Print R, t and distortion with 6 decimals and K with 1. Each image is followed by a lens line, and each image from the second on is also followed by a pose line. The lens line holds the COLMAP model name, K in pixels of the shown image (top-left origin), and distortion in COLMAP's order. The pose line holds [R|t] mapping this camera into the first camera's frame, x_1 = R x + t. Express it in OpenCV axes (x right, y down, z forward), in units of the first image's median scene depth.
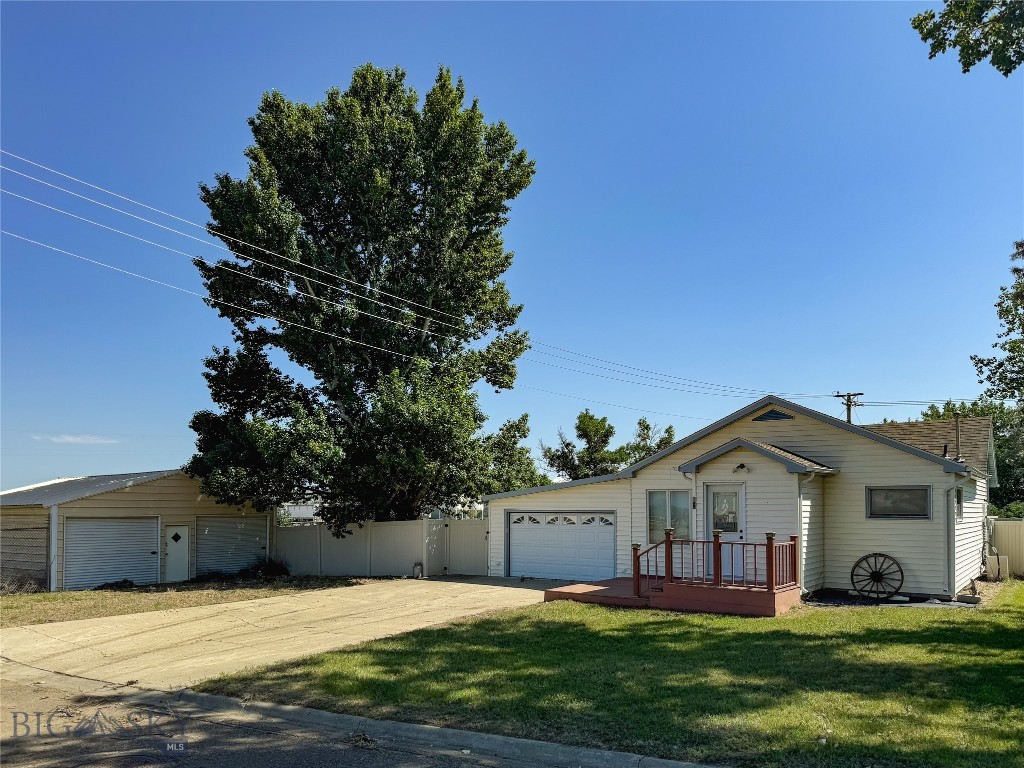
lens RADIAL K [[955.8, 0, 512.0], [0, 955.8, 384.0], [0, 0, 1]] dist [0.123860, -0.278467]
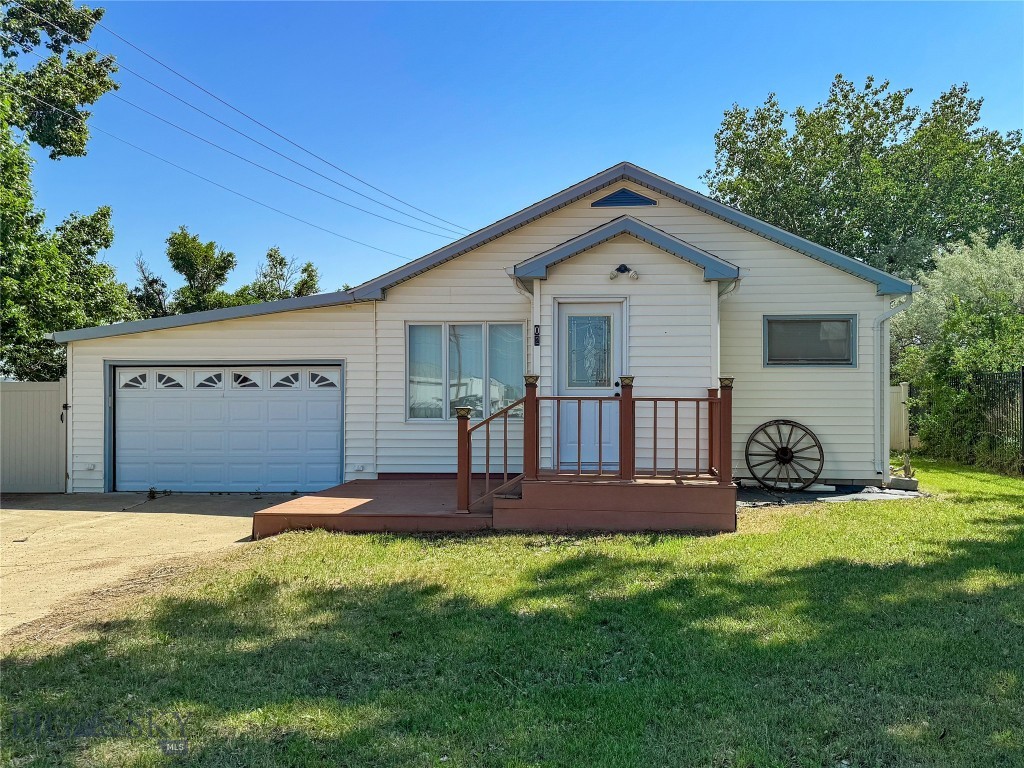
lens RADIAL K [[955.8, 0, 512.0], [0, 955.8, 384.0], [0, 0, 1]] dist [0.123860, -0.278467]
pose [[0.863585, 0.002597, 0.504196, -0.081819], [-0.051029, 0.995302, 0.082276, 0.094269], [-0.501614, -0.096781, 0.859661, 0.475799]]
